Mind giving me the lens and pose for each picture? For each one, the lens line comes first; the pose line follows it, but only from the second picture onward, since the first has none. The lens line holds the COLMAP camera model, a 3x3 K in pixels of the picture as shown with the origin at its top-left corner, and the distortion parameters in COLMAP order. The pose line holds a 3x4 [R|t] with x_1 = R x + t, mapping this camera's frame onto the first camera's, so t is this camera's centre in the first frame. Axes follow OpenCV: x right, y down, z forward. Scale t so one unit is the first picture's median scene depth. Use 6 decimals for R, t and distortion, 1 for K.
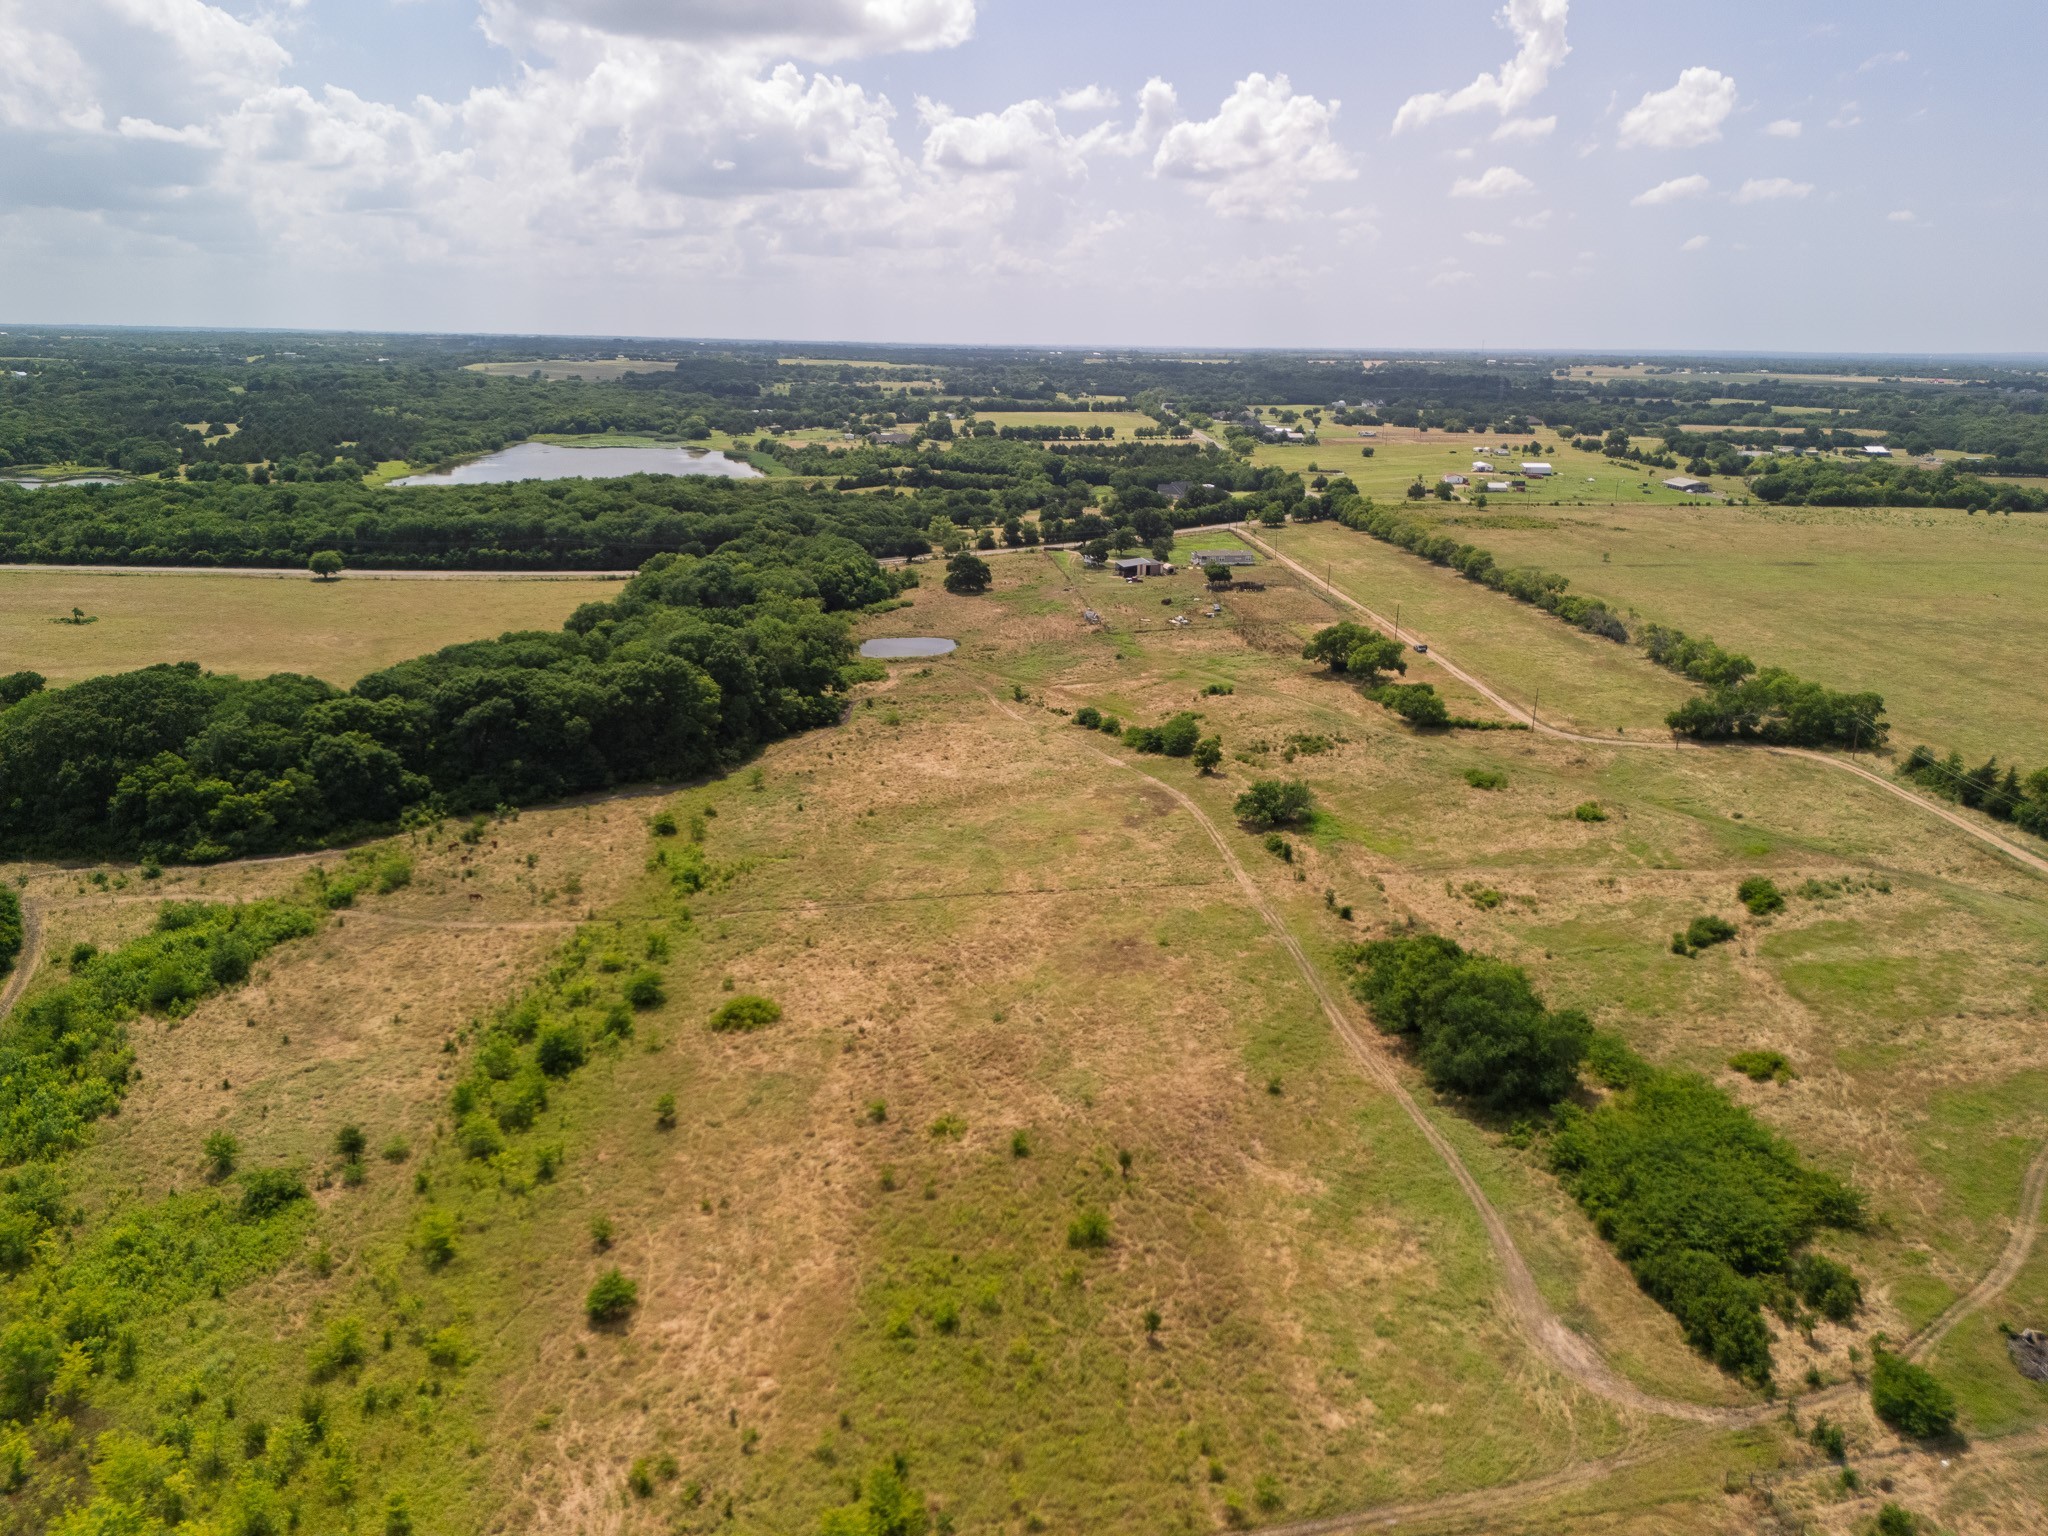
lens RADIAL K [[1498.8, 0, 1032.2], [0, 1498.8, 780.3], [0, 0, 1]] dist [0.074418, -0.071377]
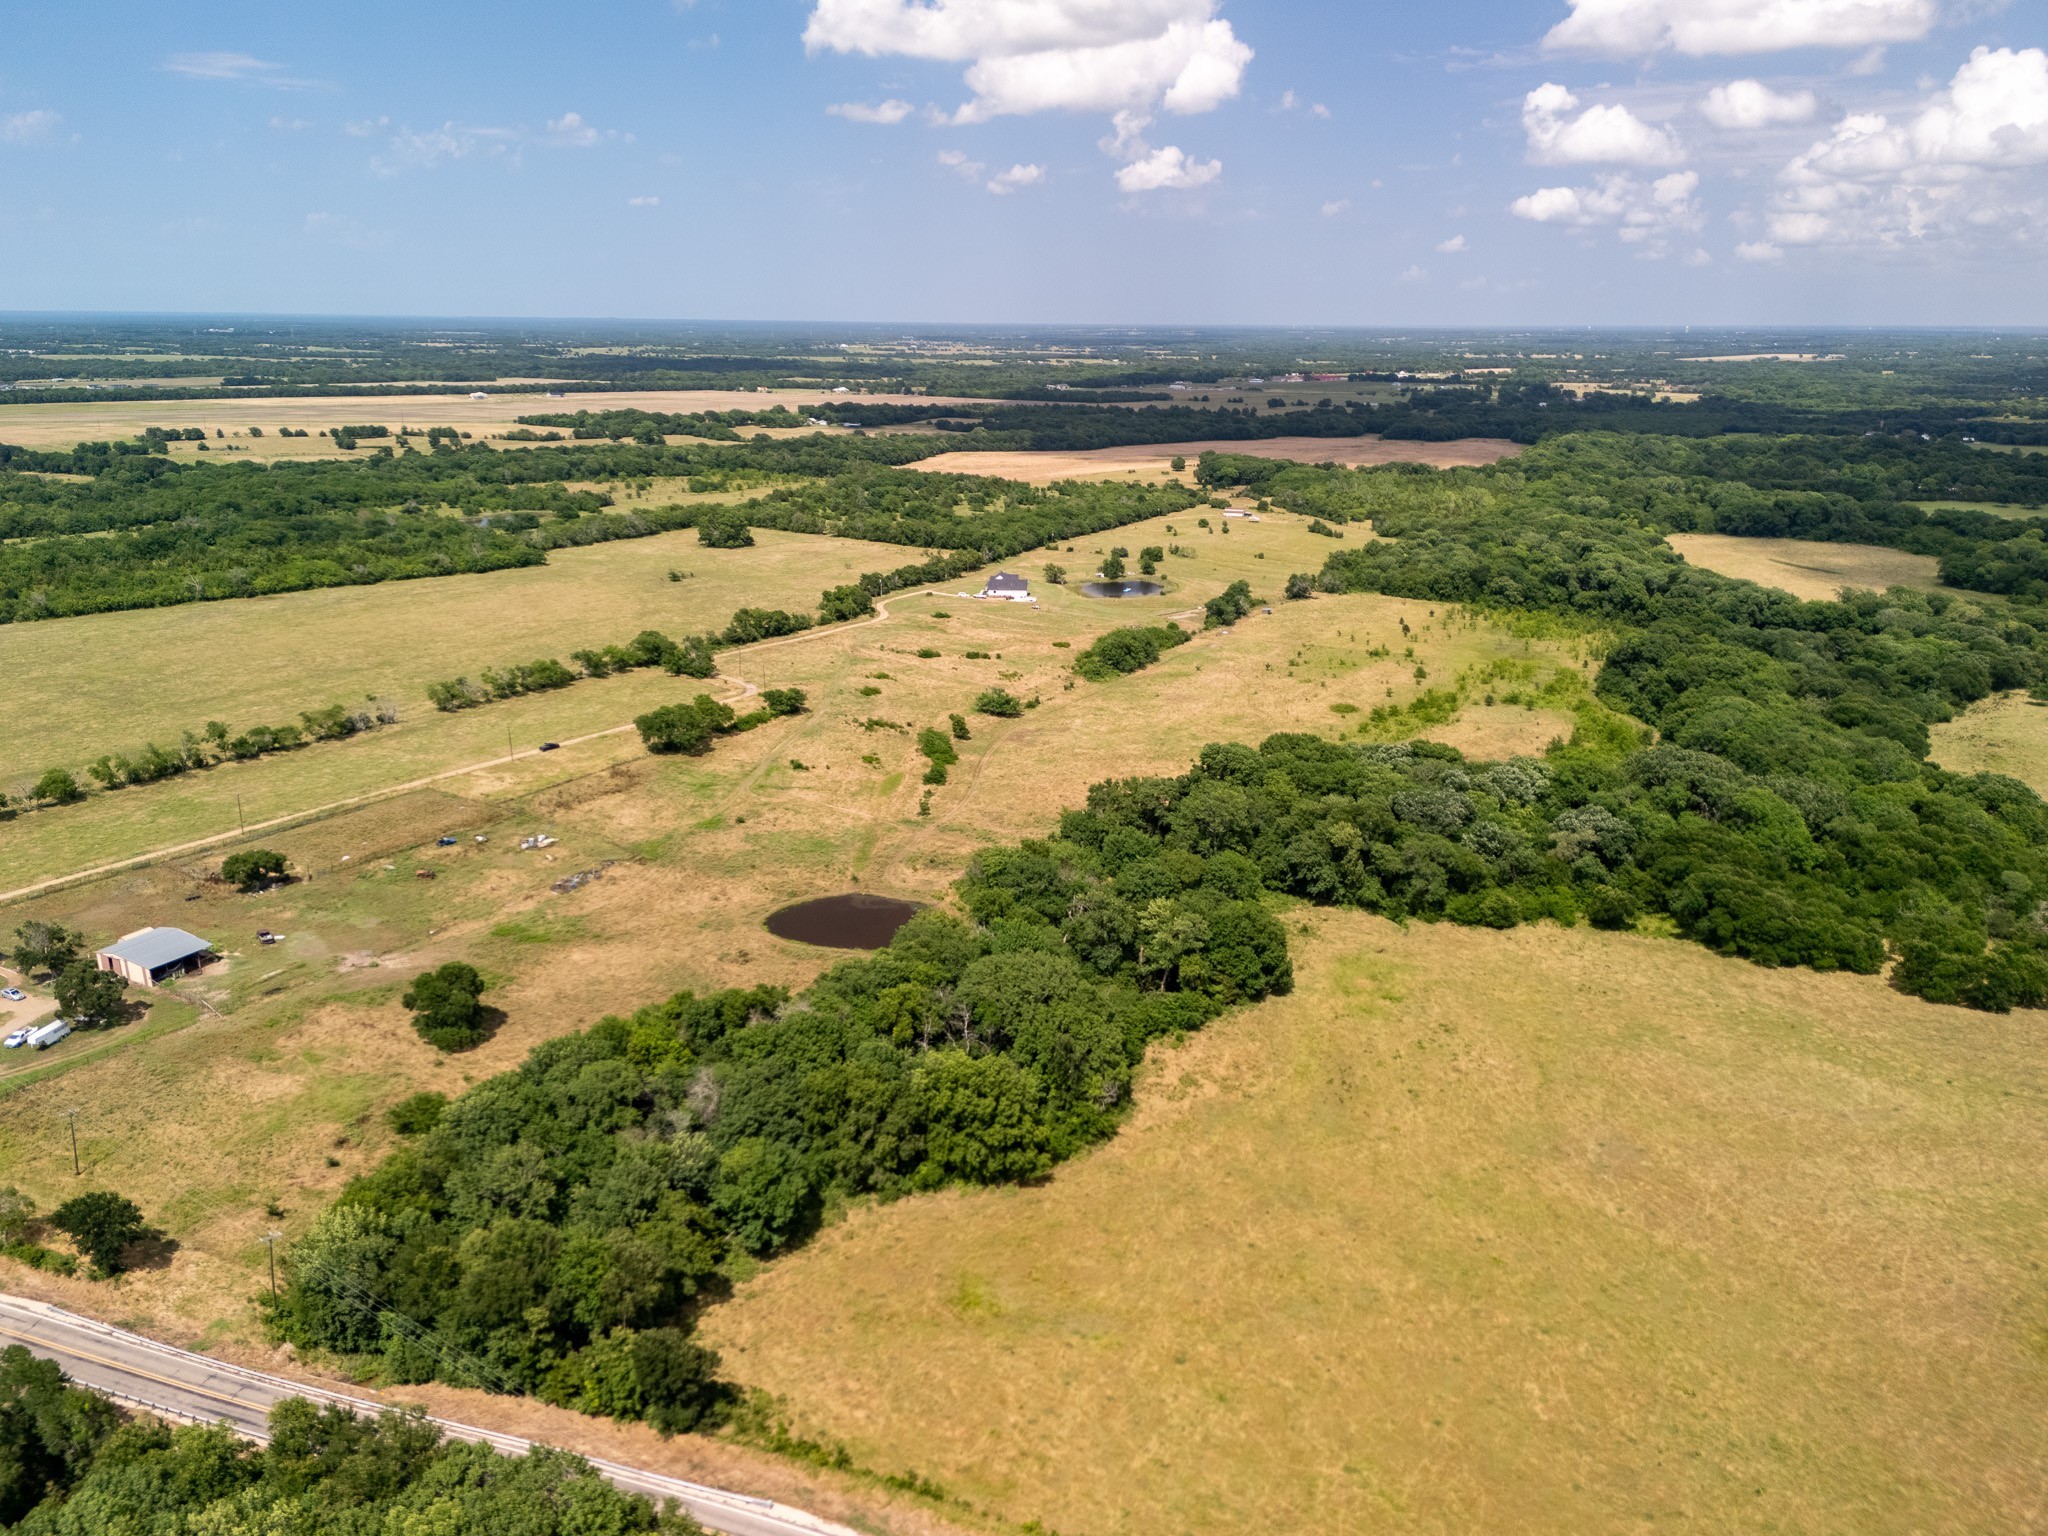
lens RADIAL K [[1498.8, 0, 1025.1], [0, 1498.8, 776.3], [0, 0, 1]] dist [0.074418, -0.071377]
pose [[-0.808280, -0.190195, 0.557233, -0.448681], [0.145321, 0.852673, 0.501827, -0.413078], [-0.570583, 0.486595, -0.661559, 1.145967]]
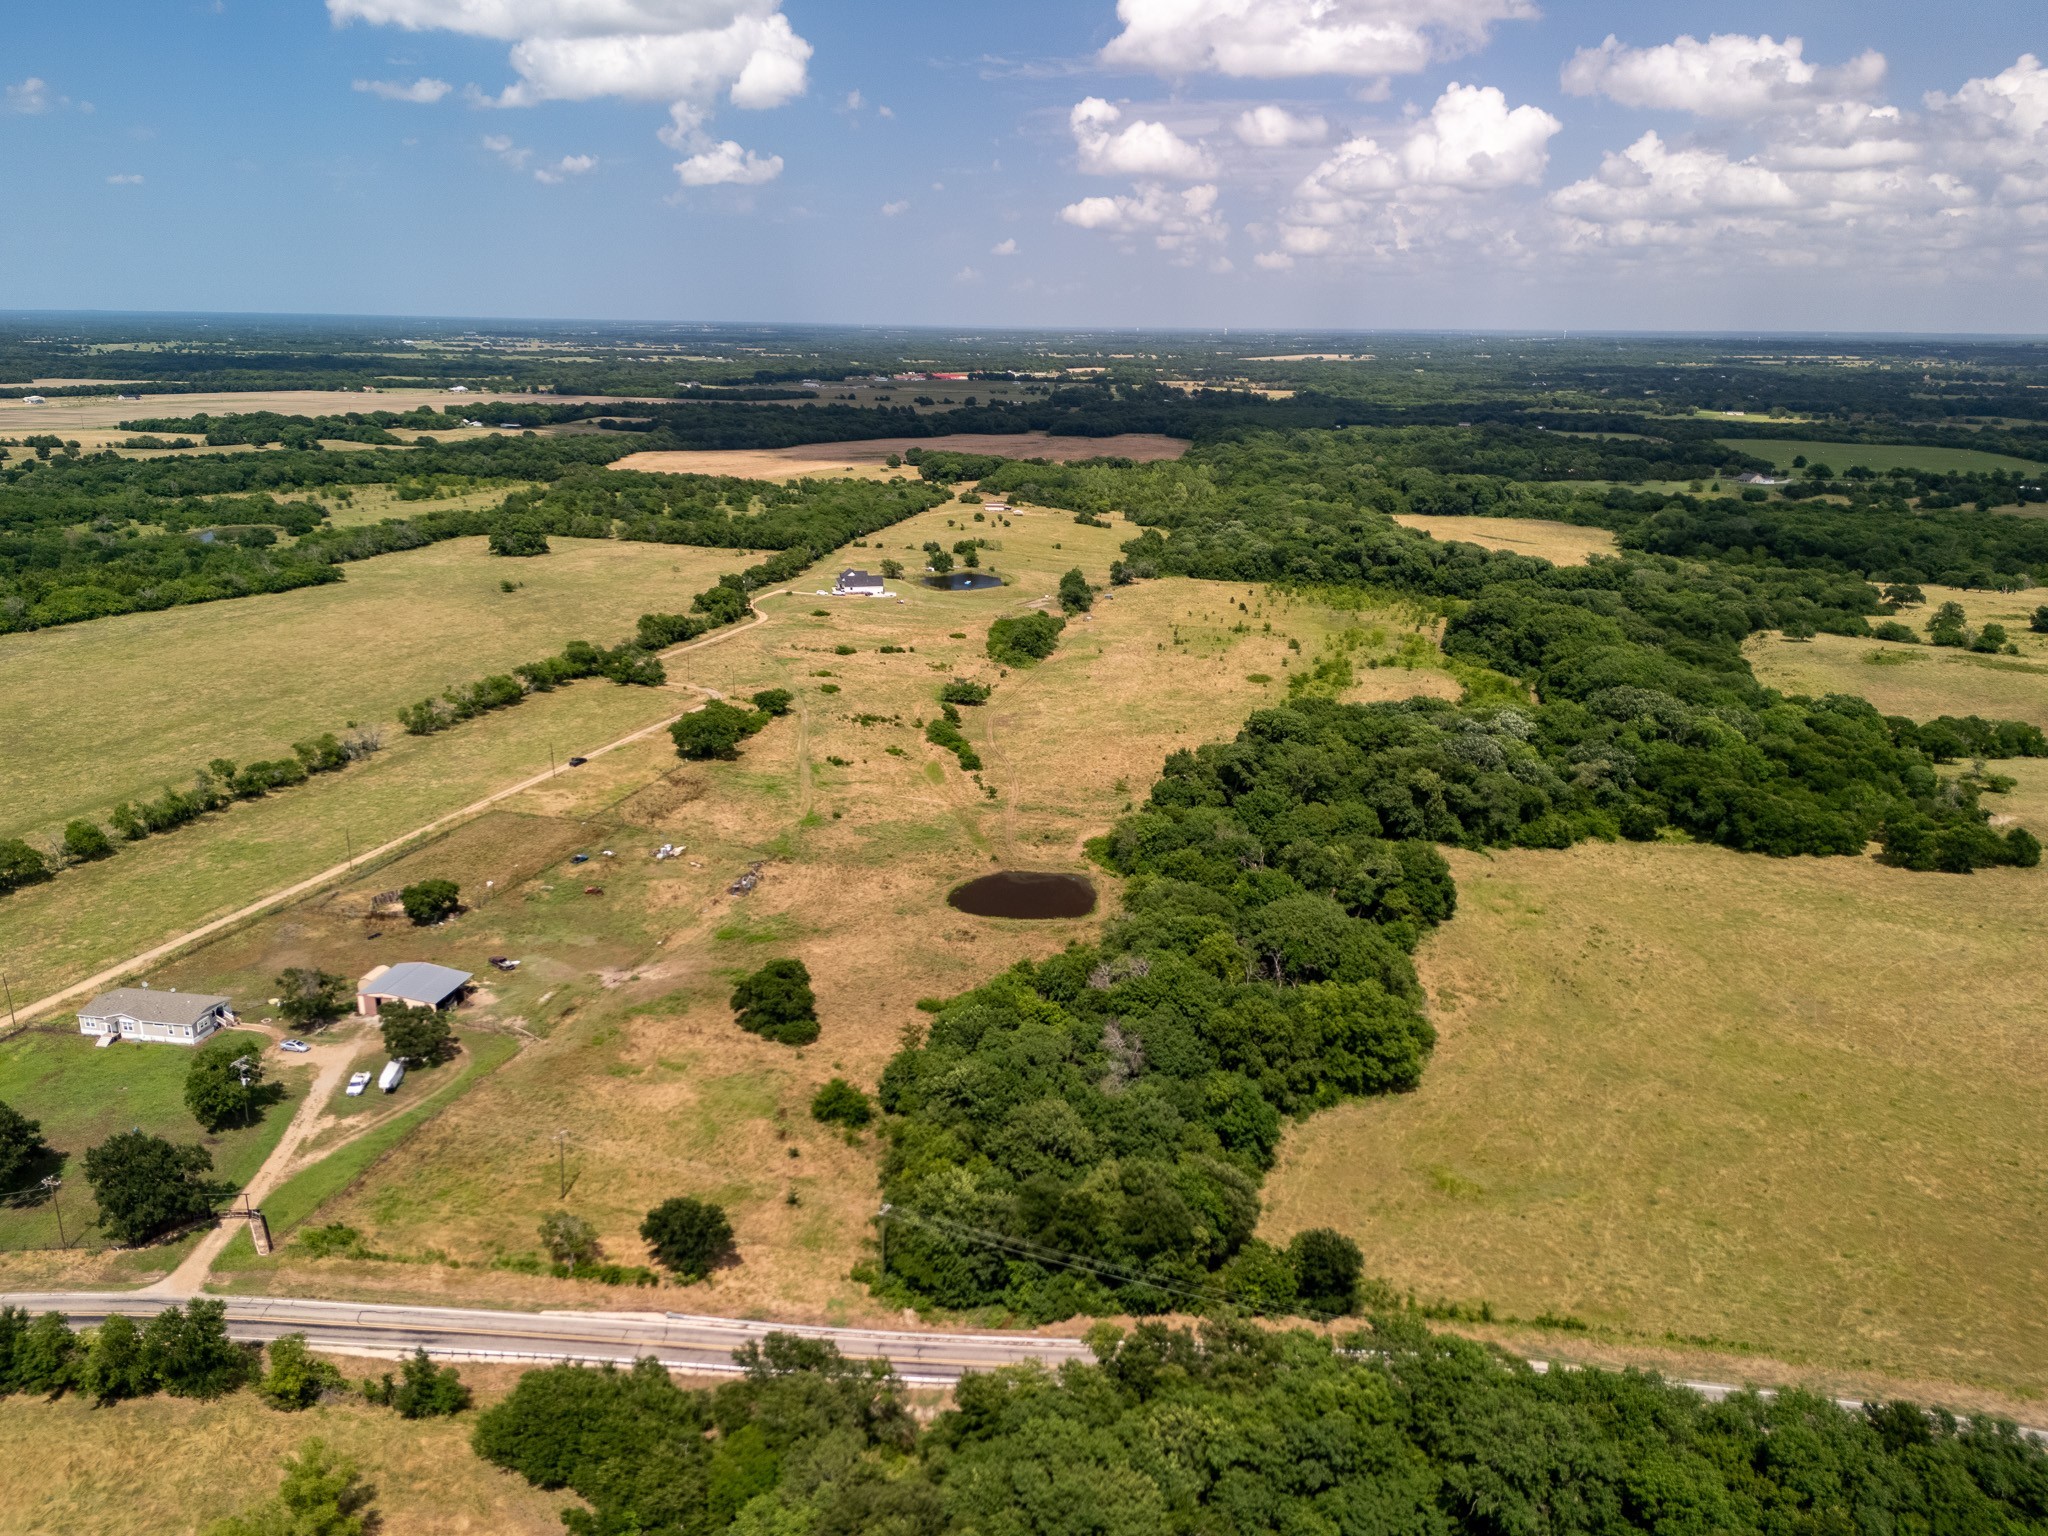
lens RADIAL K [[1498.8, 0, 1024.8], [0, 1498.8, 782.2], [0, 0, 1]] dist [0.074418, -0.071377]
pose [[-0.938368, -0.124454, 0.322453, -0.265006], [0.072182, 0.841793, 0.534953, -0.450063], [-0.338016, 0.525258, -0.780929, 1.284401]]
